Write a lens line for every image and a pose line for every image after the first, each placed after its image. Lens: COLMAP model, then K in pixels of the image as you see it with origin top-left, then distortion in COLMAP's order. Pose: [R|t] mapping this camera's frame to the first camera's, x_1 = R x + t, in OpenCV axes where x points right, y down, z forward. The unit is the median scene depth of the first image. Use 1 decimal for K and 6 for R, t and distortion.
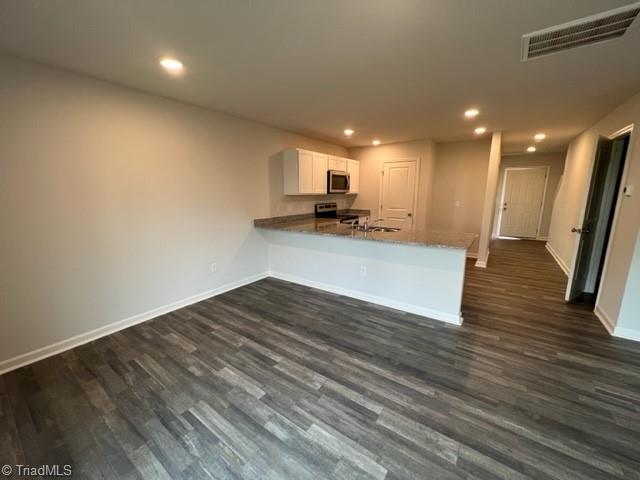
lens RADIAL K [[256.2, 0, 318.1], [0, 256.2, 239.1], [0, 0, 1]] dist [-0.000918, 0.000545]
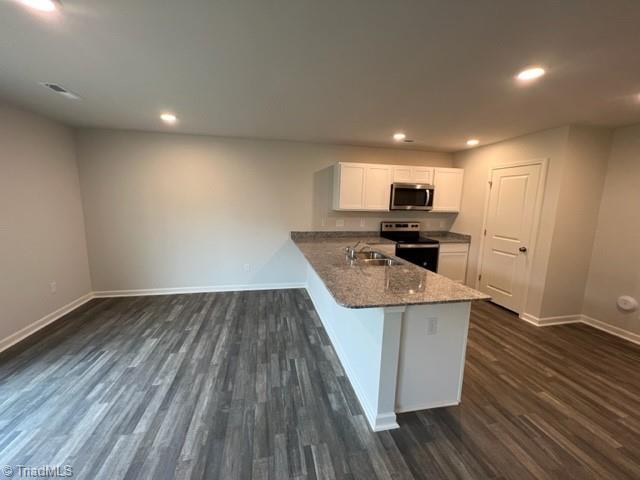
lens RADIAL K [[256.2, 0, 318.1], [0, 256.2, 239.1], [0, 0, 1]] dist [-0.000918, 0.000545]
pose [[0.732862, 0.119834, -0.669740, 0.831199], [-0.148105, 0.988860, 0.014869, -0.114688], [0.664061, 0.088295, 0.742446, 0.414114]]
